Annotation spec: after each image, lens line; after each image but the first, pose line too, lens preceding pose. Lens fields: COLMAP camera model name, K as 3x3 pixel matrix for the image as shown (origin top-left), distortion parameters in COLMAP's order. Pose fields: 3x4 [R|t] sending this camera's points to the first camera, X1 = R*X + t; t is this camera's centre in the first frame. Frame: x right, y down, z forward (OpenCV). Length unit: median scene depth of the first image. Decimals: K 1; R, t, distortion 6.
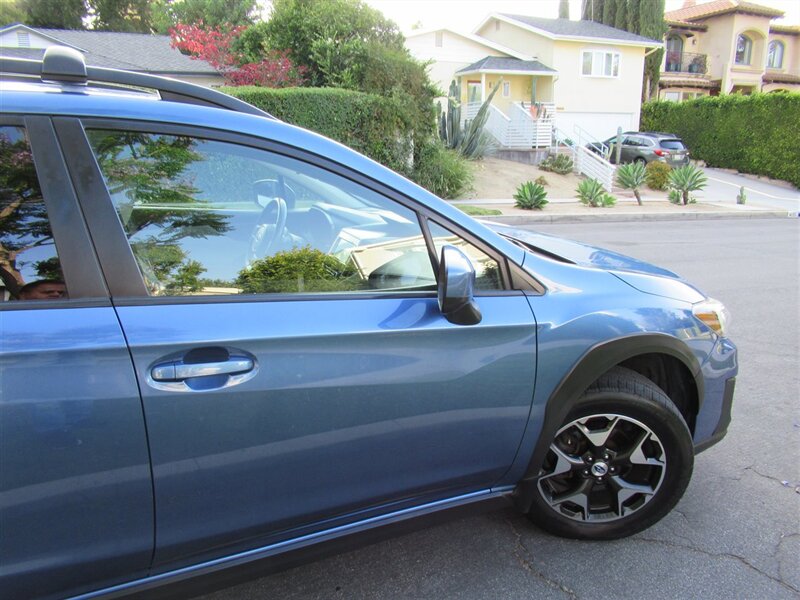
lens RADIAL K [[618.4, 0, 401.8], [0, 618.4, 291.5], [0, 0, 1]] dist [-0.000572, 0.035692]
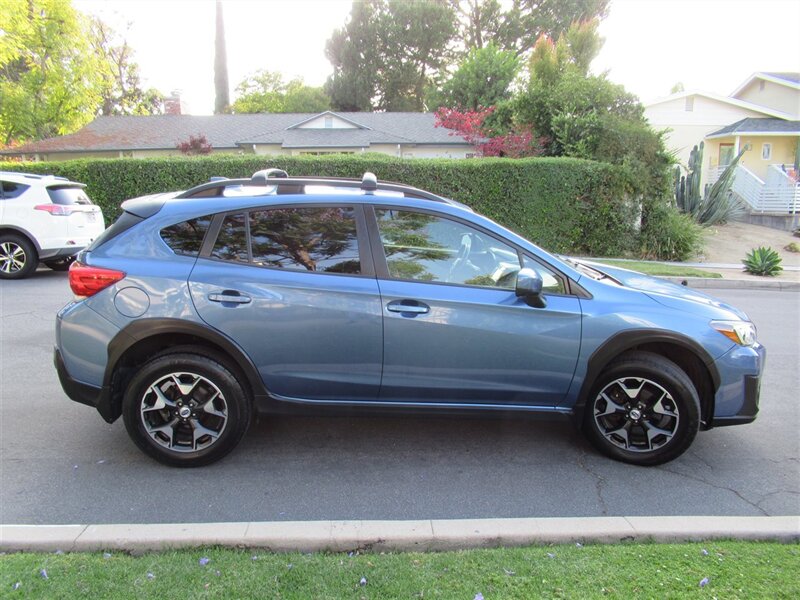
lens RADIAL K [[615.1, 0, 400.0], [0, 615.1, 300.0], [0, 0, 1]] dist [0.011863, 0.010039]
pose [[0.922179, 0.074590, -0.379503, 0.045572], [-0.104144, 0.992874, -0.057920, 0.019539], [0.372479, 0.092935, 0.923376, -0.099886]]
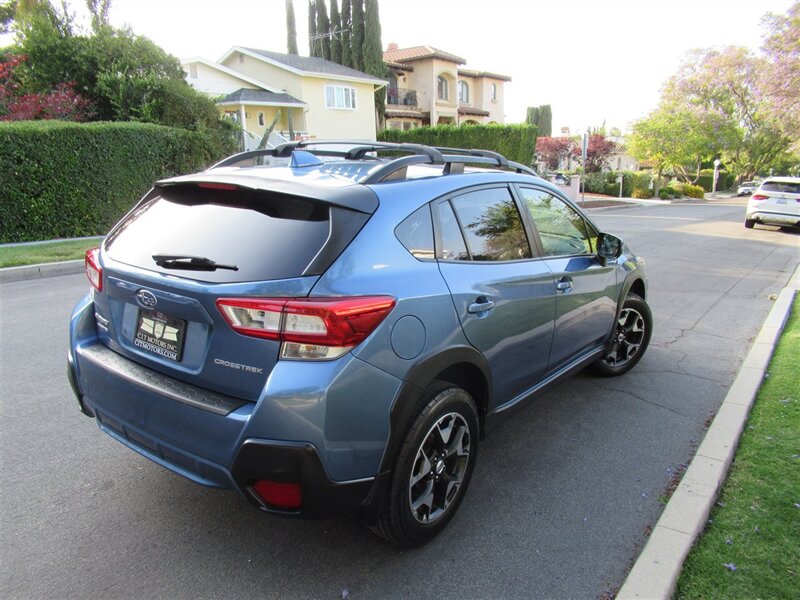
lens RADIAL K [[615.1, 0, 400.0], [0, 615.1, 300.0], [0, 0, 1]] dist [0.011863, 0.010039]
pose [[0.898120, -0.121986, 0.422492, -0.162781], [0.131360, 0.991310, 0.006980, 0.008199], [-0.419672, 0.049230, 0.906340, -0.072947]]
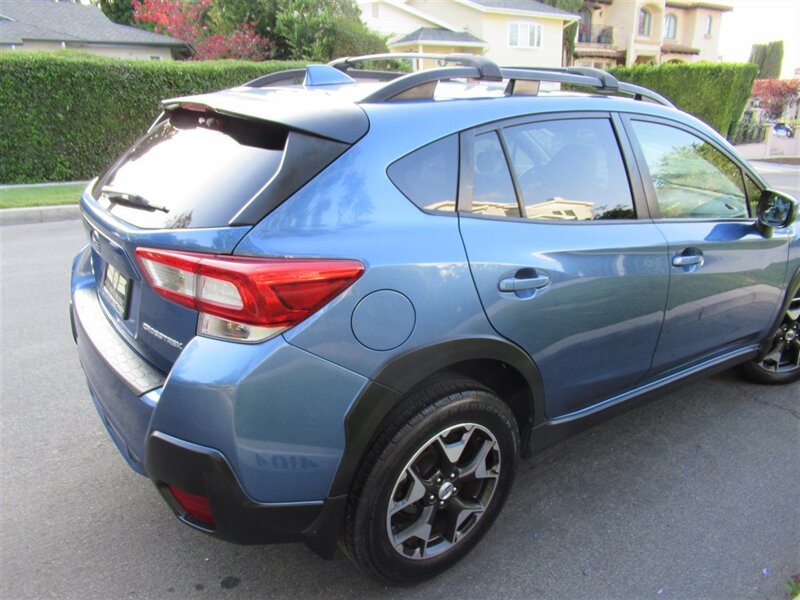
lens RADIAL K [[615.1, 0, 400.0], [0, 615.1, 300.0], [0, 0, 1]] dist [0.011863, 0.010039]
pose [[0.986937, -0.061787, 0.148785, -0.117399], [0.053020, 0.996655, 0.062188, 0.008457], [-0.152129, -0.053487, 0.986912, -0.046811]]
